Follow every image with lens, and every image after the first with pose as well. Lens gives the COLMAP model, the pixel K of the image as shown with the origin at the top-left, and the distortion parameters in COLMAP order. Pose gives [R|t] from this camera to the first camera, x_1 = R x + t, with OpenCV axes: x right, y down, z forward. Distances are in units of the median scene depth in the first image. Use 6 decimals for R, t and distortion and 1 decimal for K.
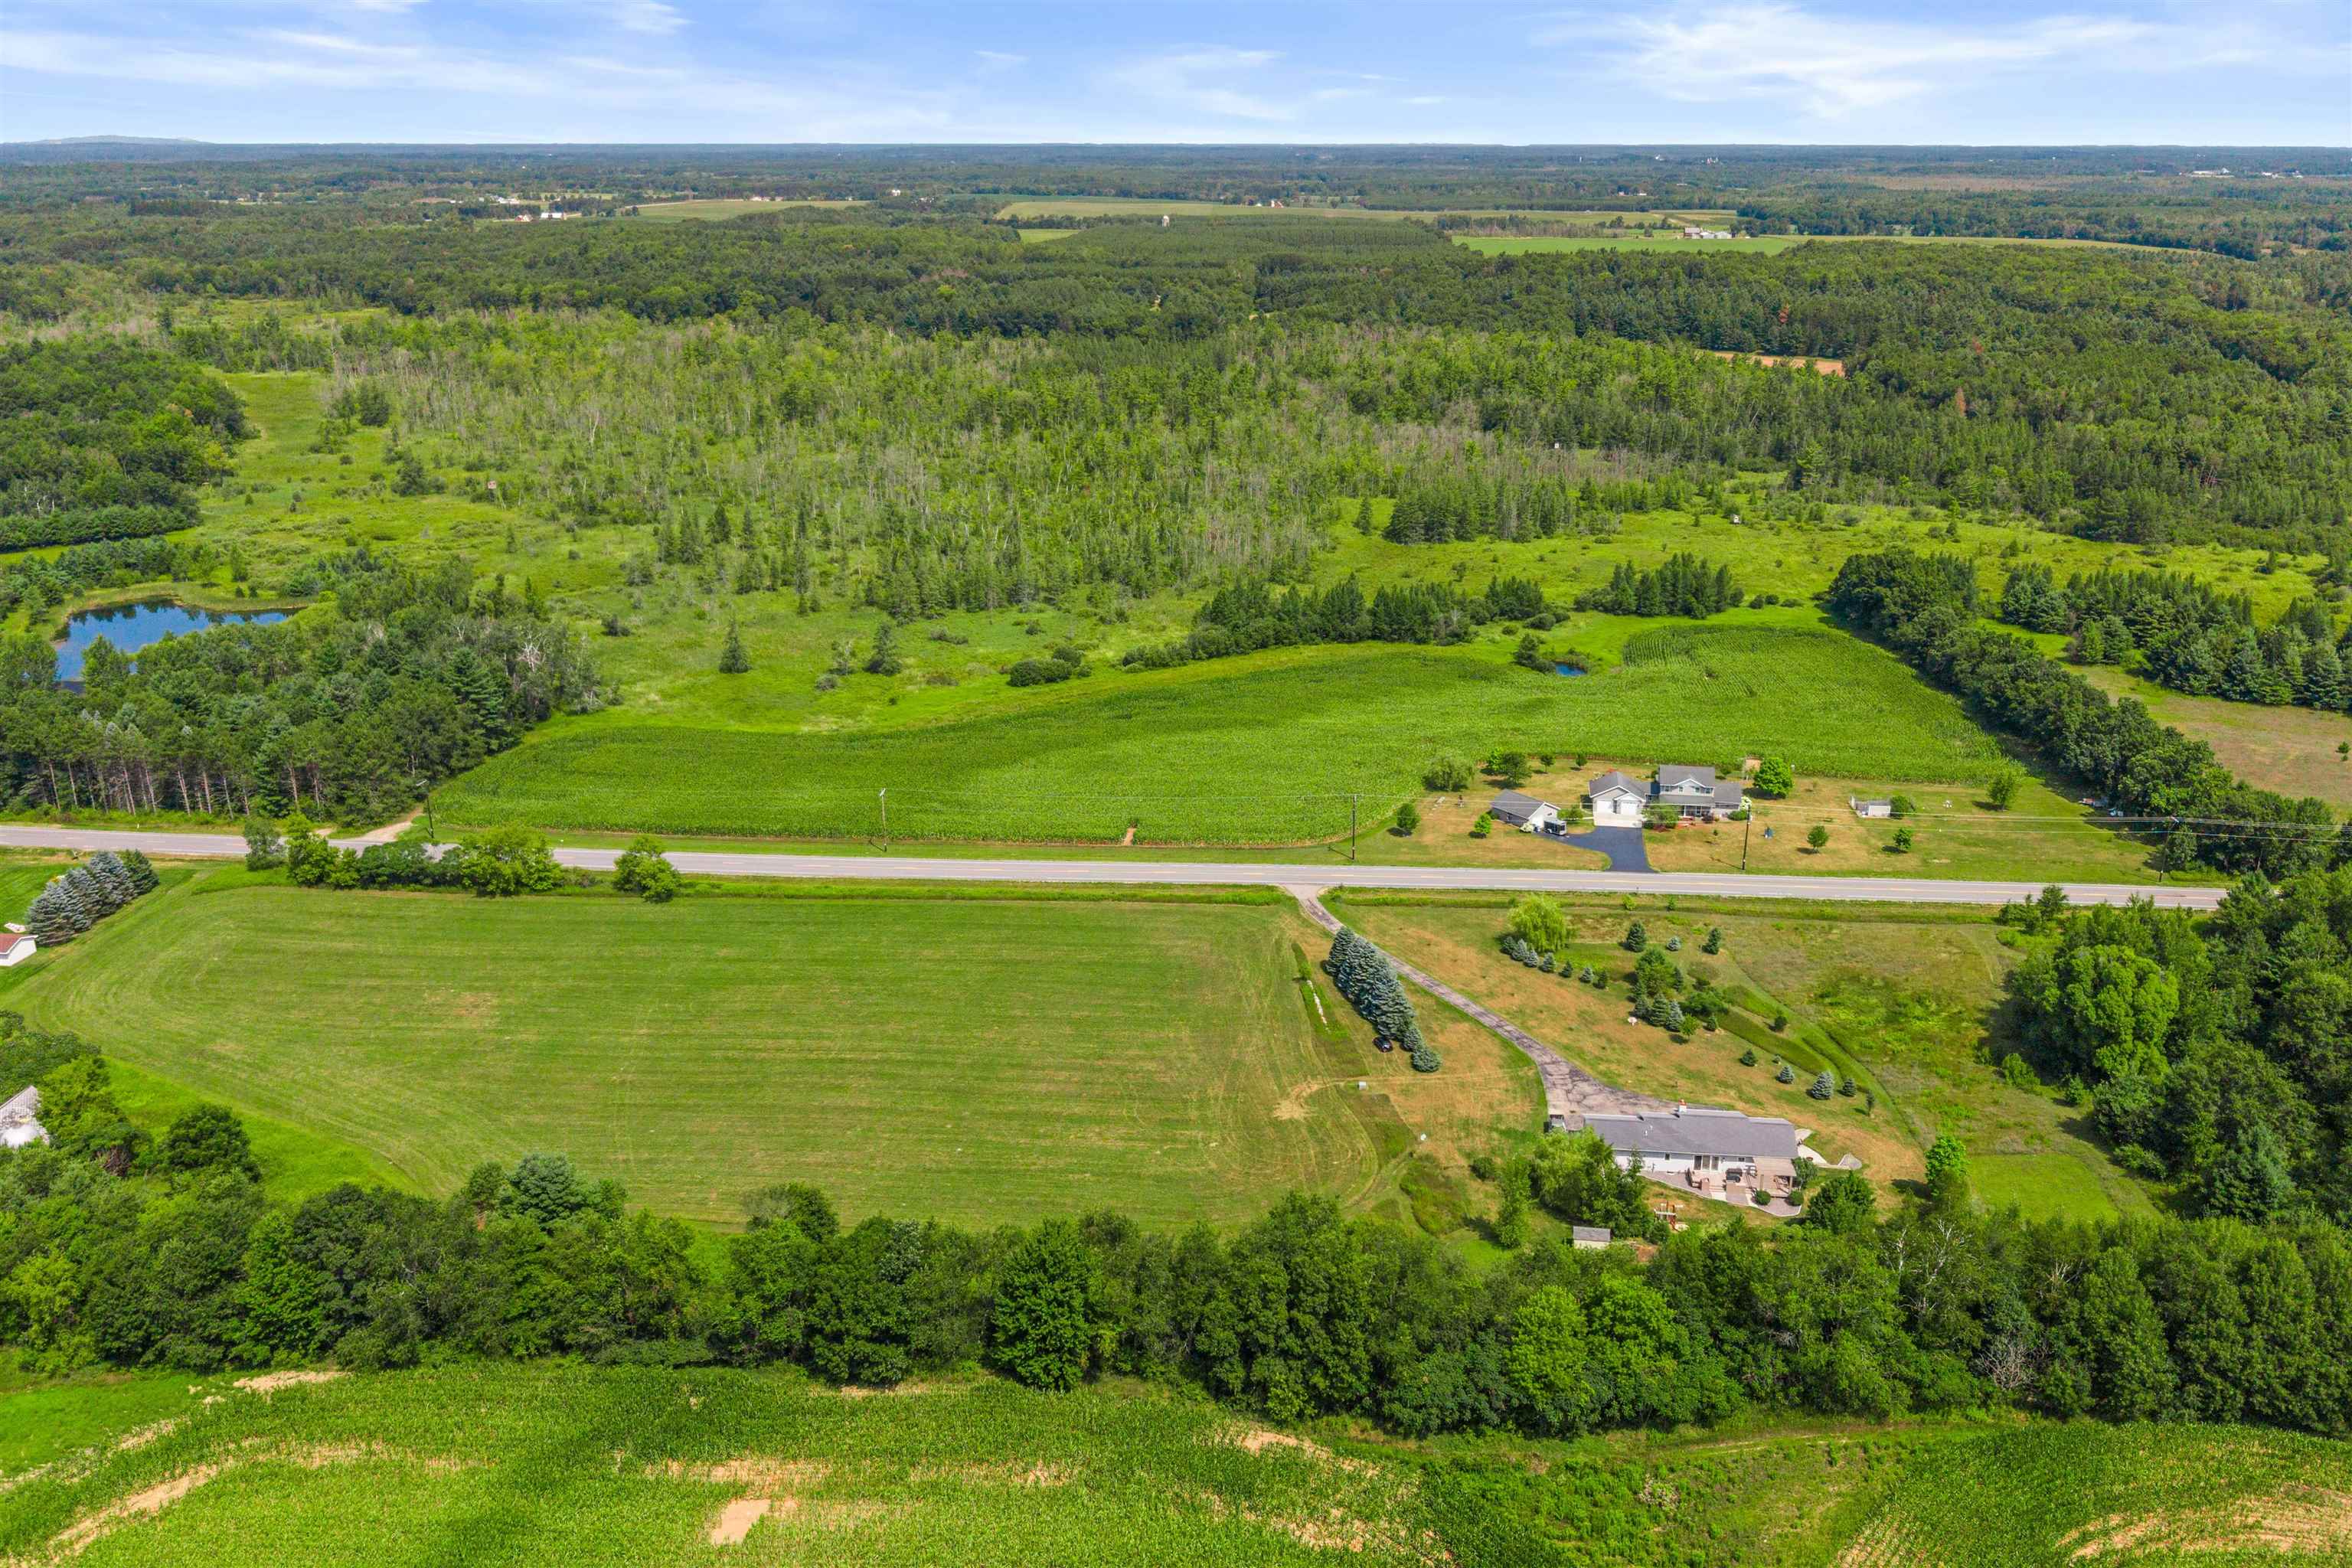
lens RADIAL K [[1884.1, 0, 1224.8], [0, 1884.1, 773.3], [0, 0, 1]] dist [0.103644, -0.207384]
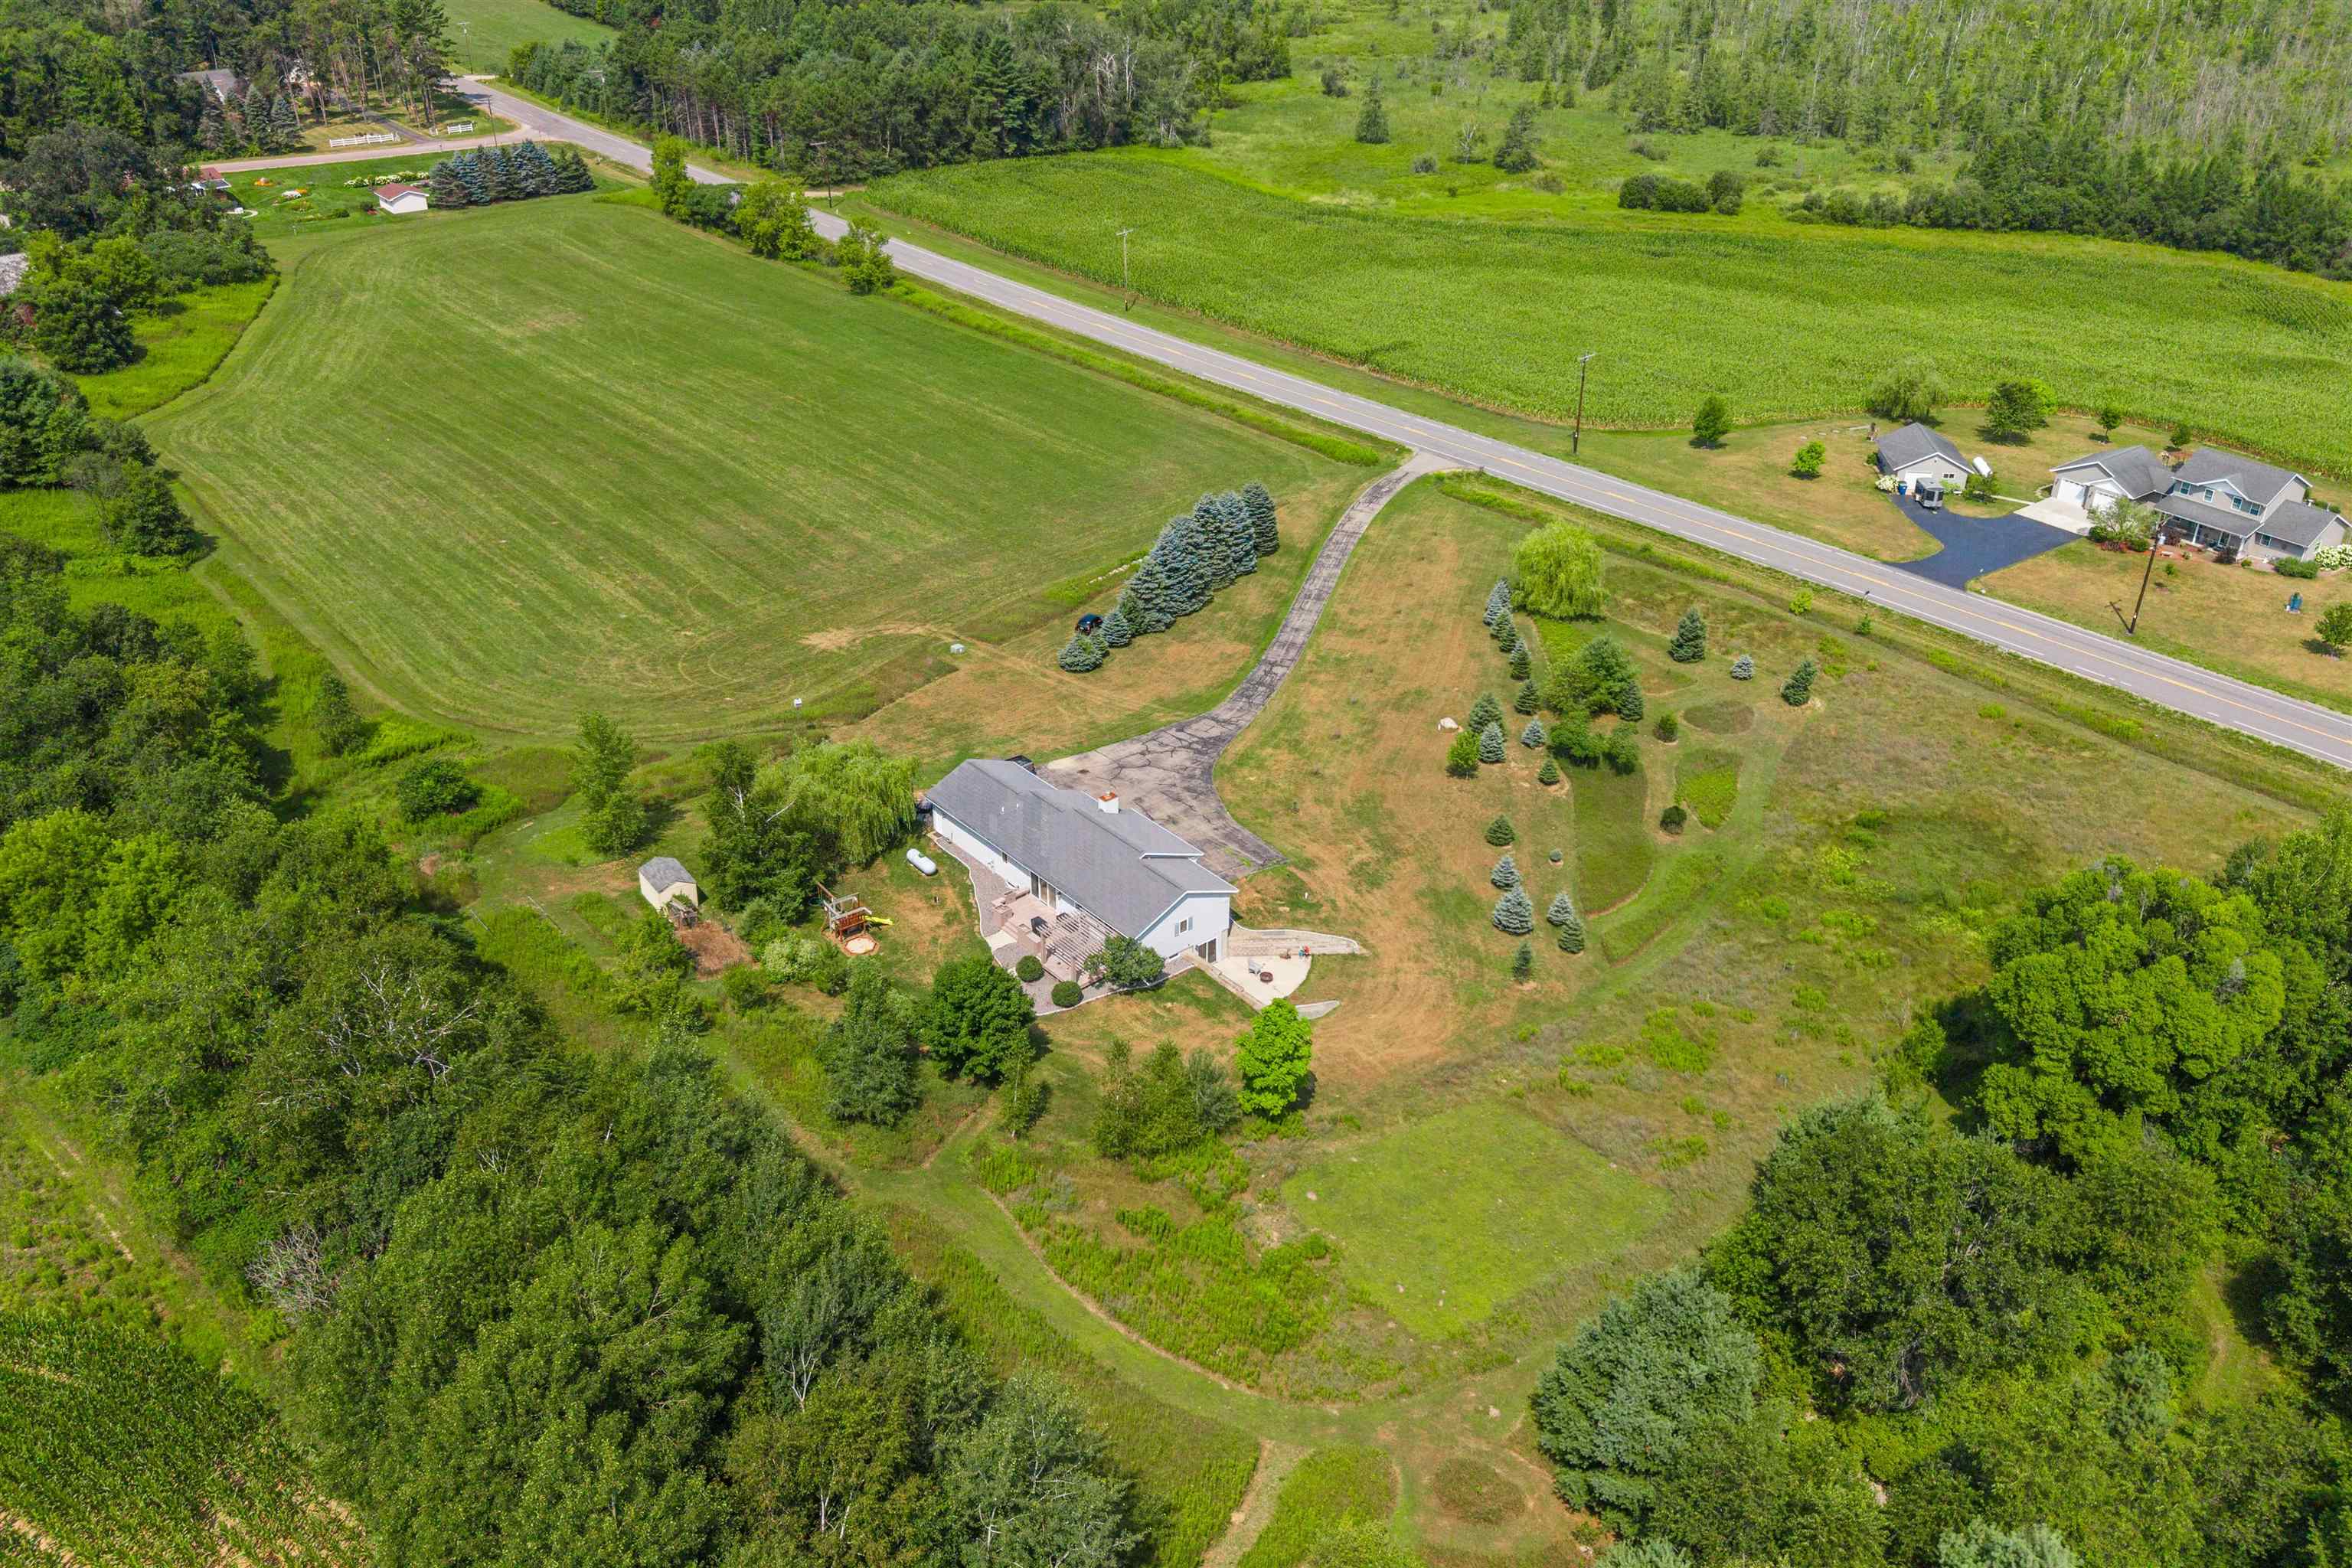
lens RADIAL K [[1884.1, 0, 1176.0], [0, 1884.1, 784.0], [0, 0, 1]] dist [0.032806, -0.054340]
pose [[0.710763, 0.351967, -0.609045, 0.286493], [-0.227424, 0.934299, 0.274526, 0.002913], [0.665654, -0.056611, 0.744110, 0.276799]]
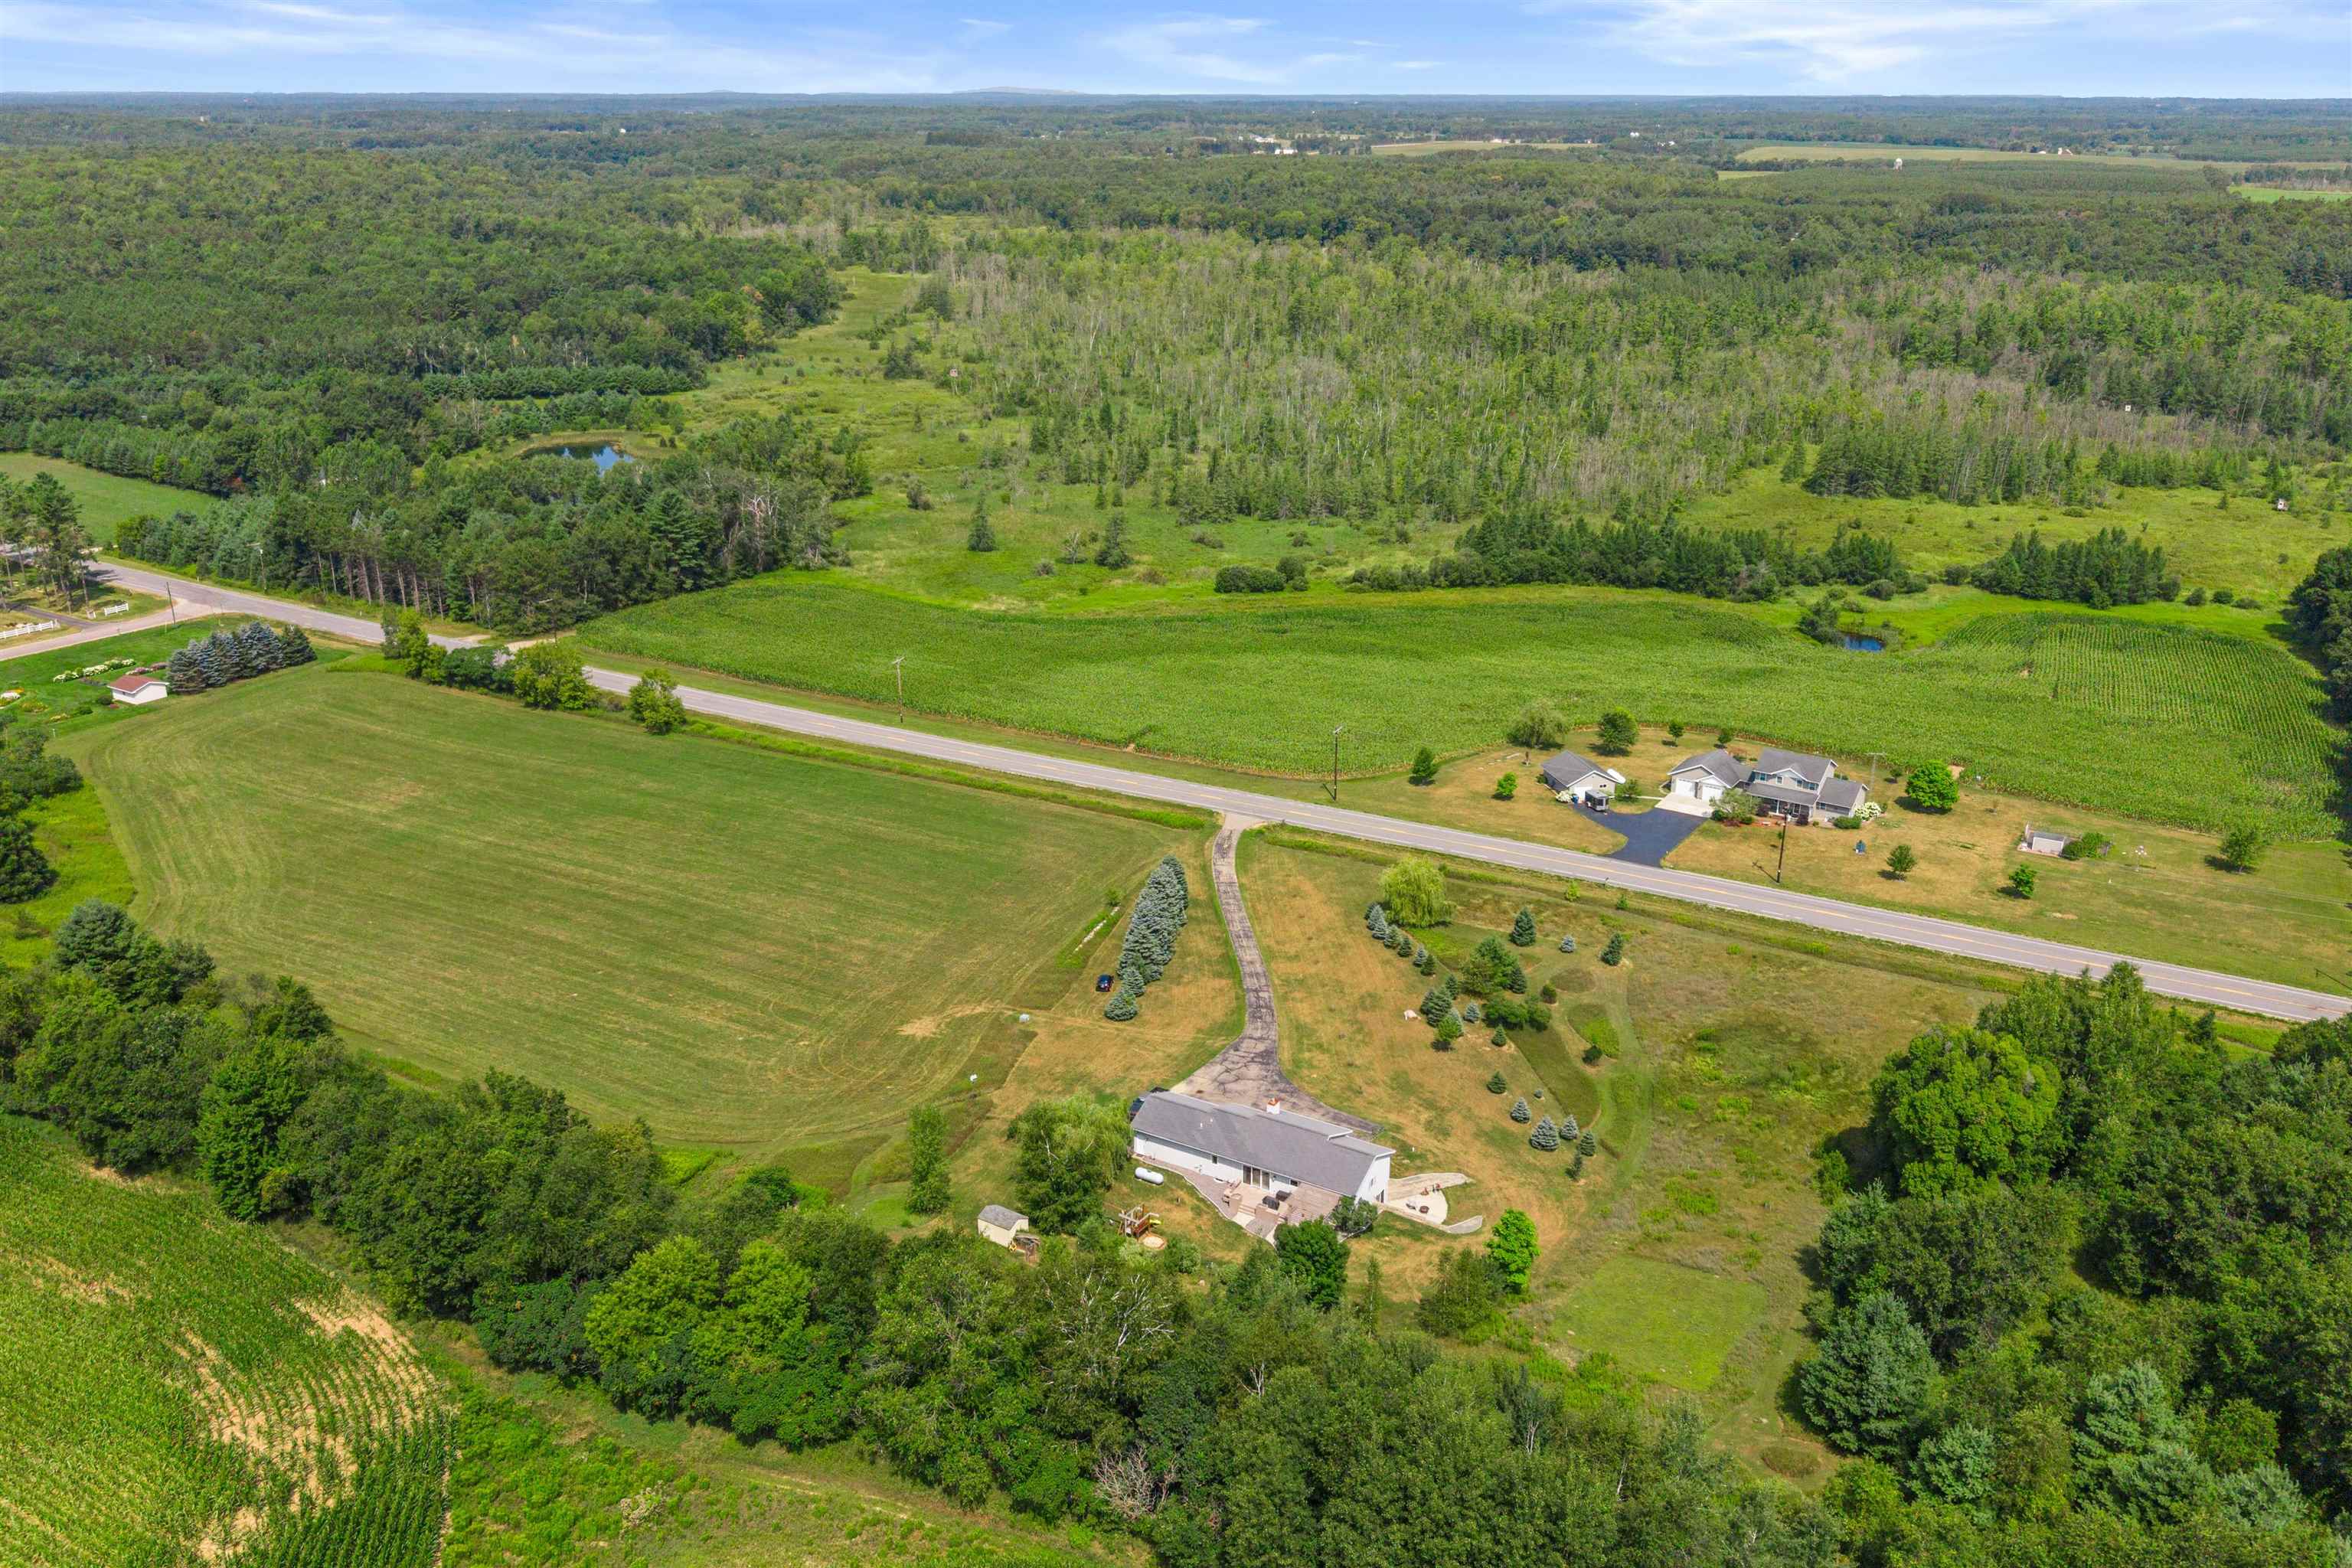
lens RADIAL K [[1884.1, 0, 1176.0], [0, 1884.1, 784.0], [0, 0, 1]] dist [0.032806, -0.054340]
pose [[0.908165, 0.145944, -0.392347, 0.235255], [-0.134771, 0.989291, 0.056040, -0.000271], [0.396324, 0.001984, 0.918109, 0.117175]]
